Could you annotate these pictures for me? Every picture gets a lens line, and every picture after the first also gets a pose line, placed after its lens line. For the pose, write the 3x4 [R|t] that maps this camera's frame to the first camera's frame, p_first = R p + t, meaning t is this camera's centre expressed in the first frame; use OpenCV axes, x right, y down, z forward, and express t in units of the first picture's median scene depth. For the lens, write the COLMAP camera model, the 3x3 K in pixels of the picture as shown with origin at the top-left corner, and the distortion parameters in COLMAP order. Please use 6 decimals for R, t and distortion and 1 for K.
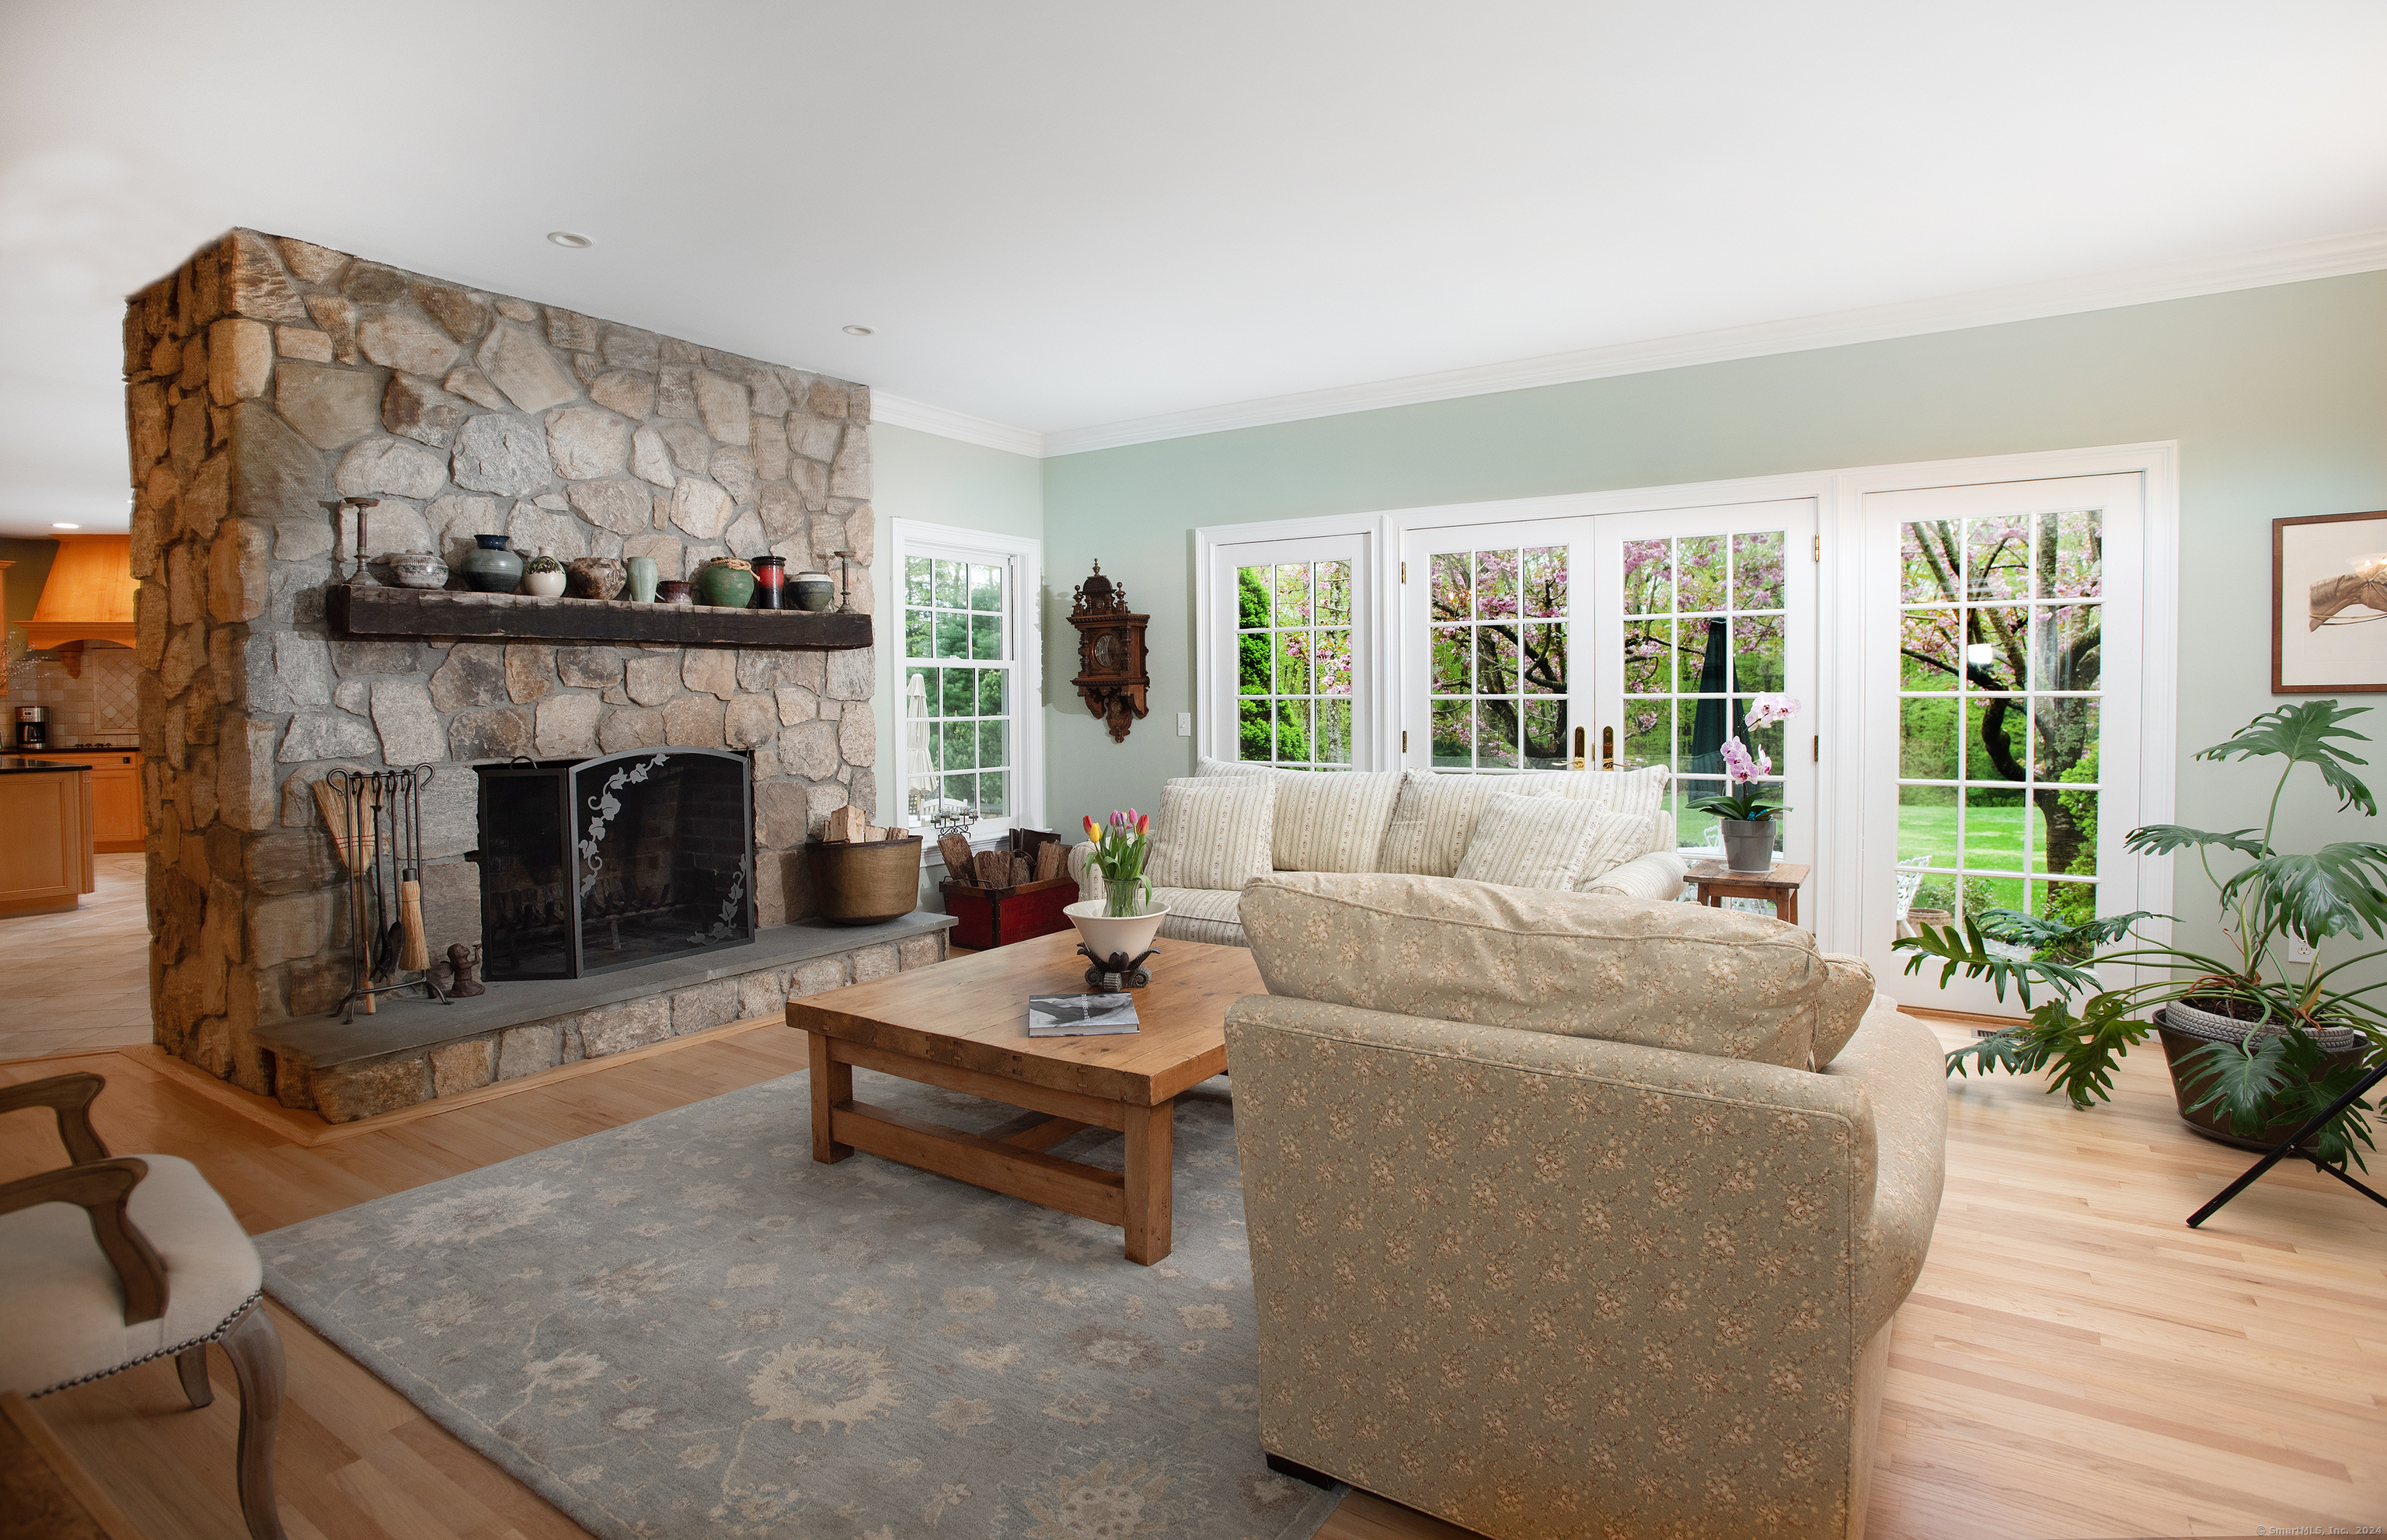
lens RADIAL K [[1232.2, 0, 1186.5], [0, 1232.2, 760.0], [0, 0, 1]] dist [0.005914, 0.001273]
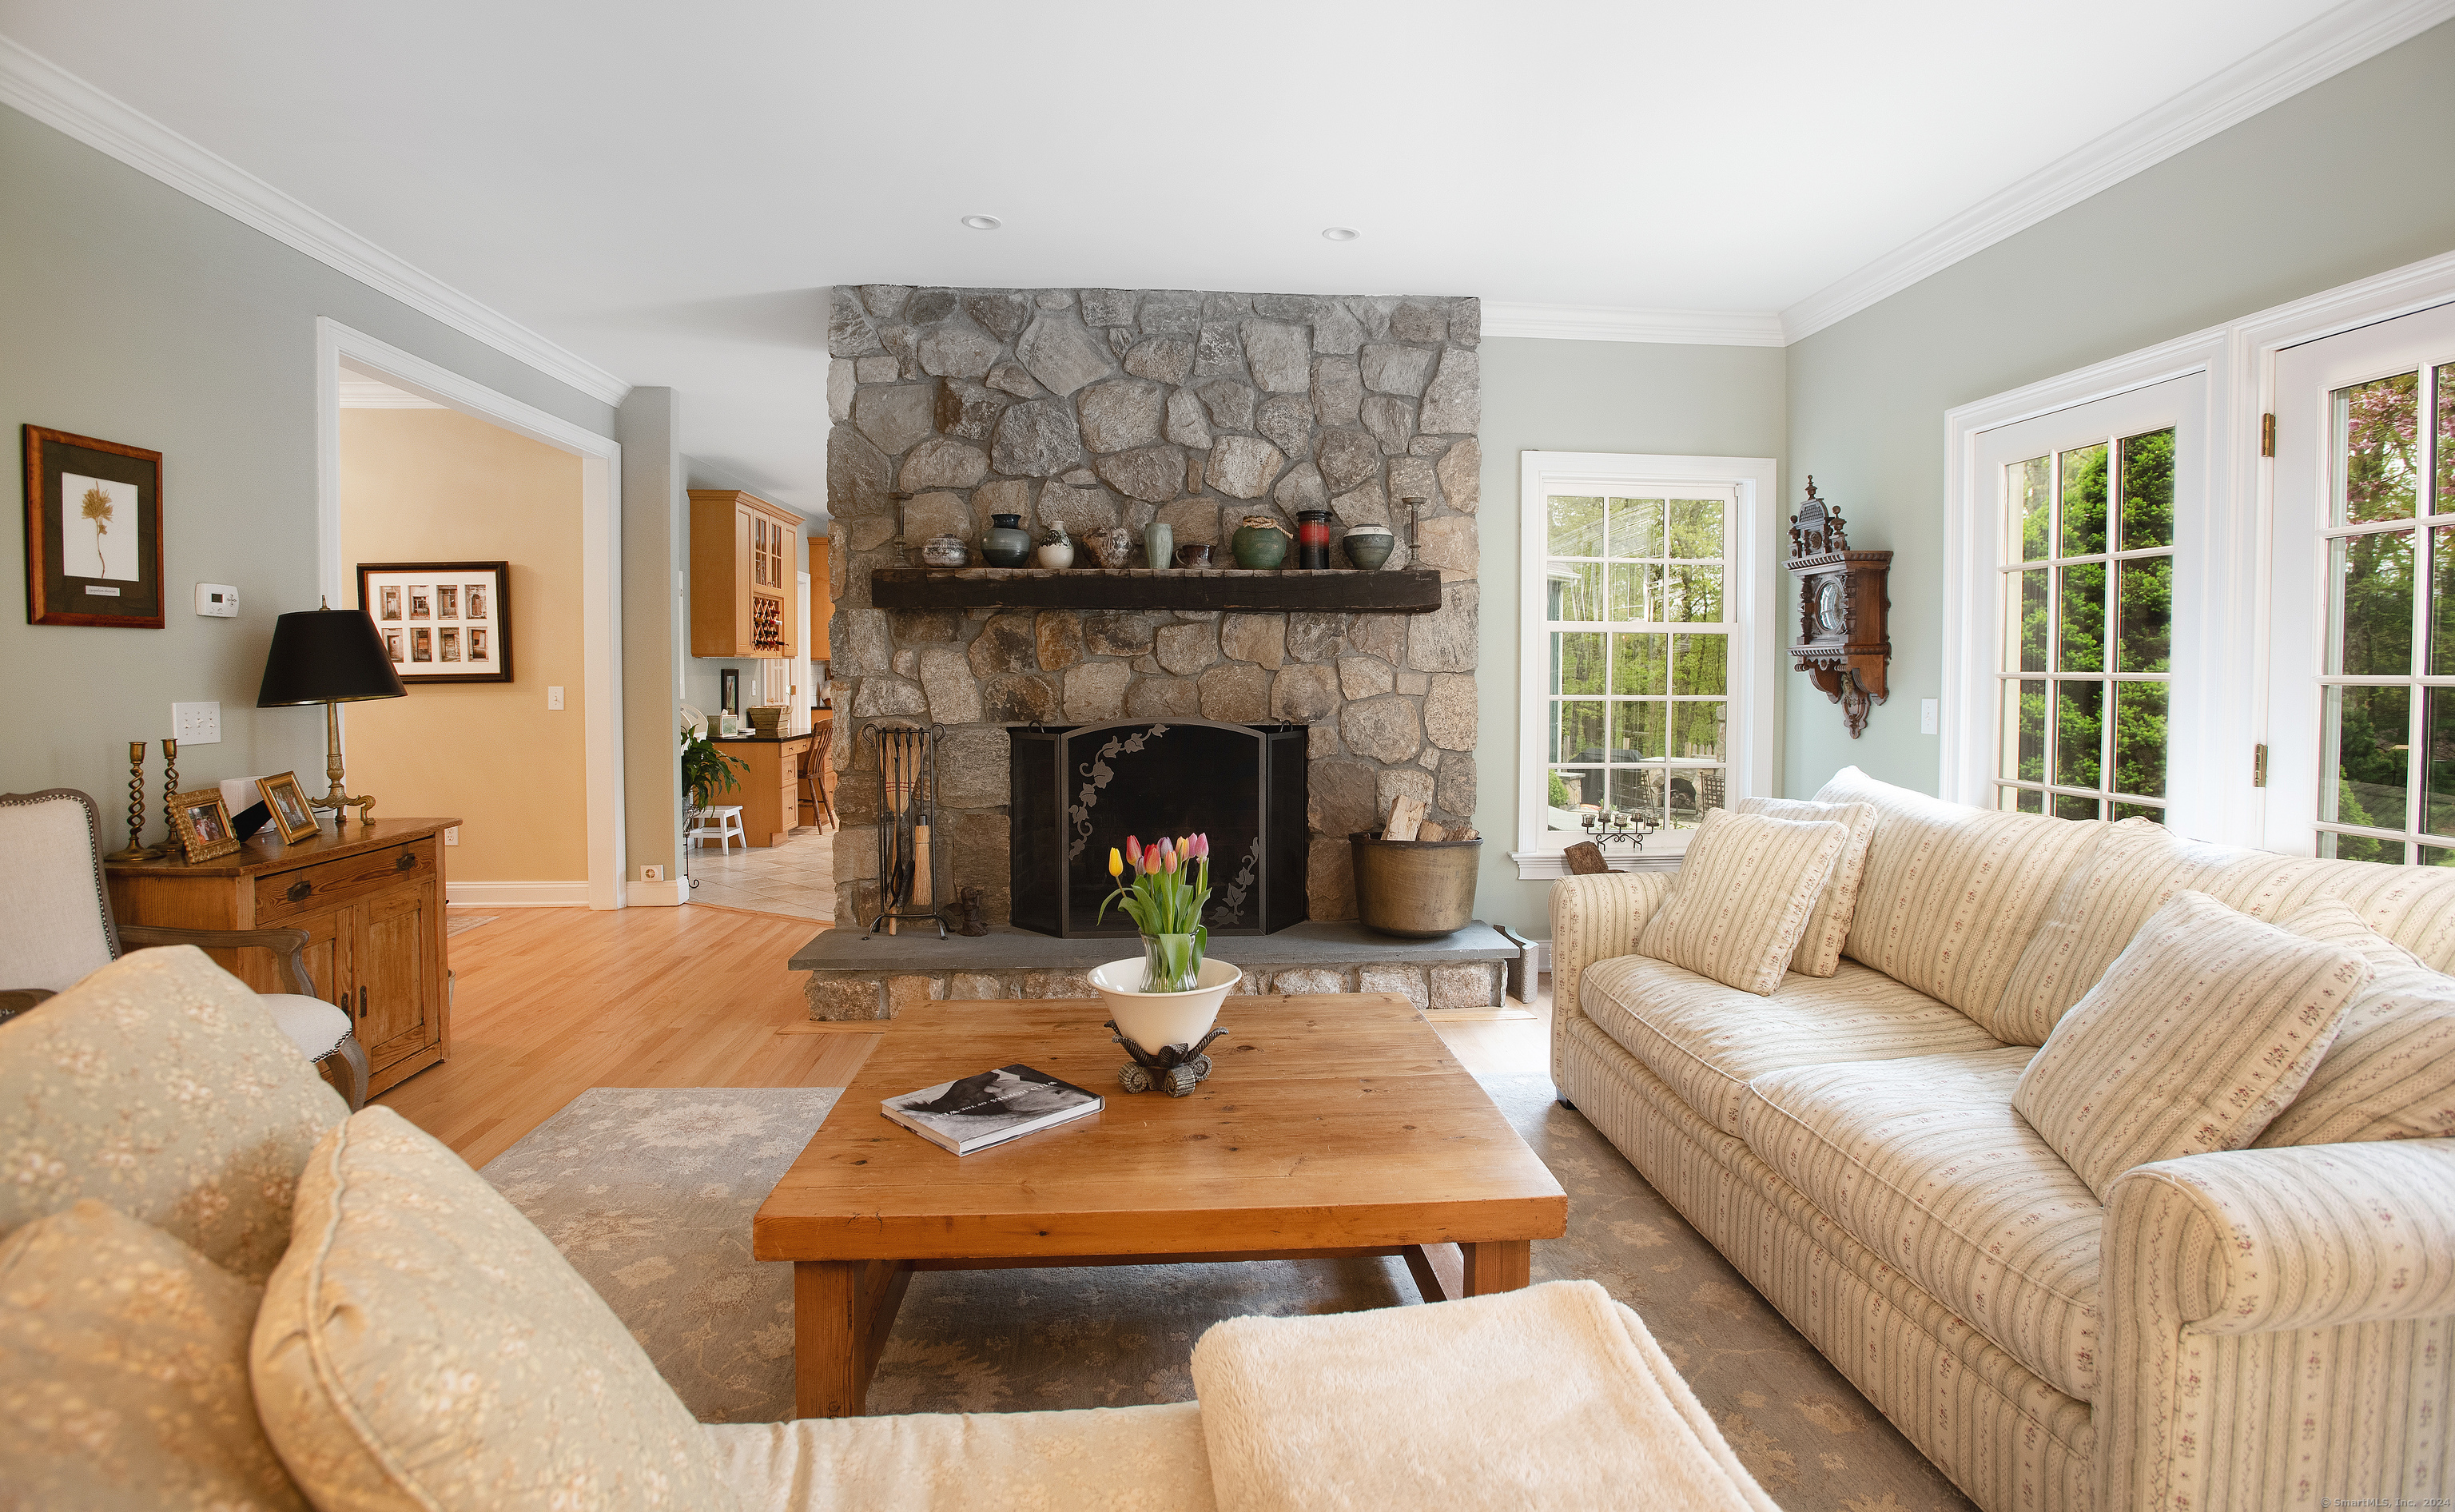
lens RADIAL K [[1240.9, 0, 1228.5], [0, 1240.9, 737.5], [0, 0, 1]] dist [-0.045271, -0.000090]
pose [[0.628737, 0.051570, -0.775906, 0.369514], [-0.048634, 0.998453, 0.026951, -0.023739], [0.776096, 0.020791, 0.630272, 0.429833]]
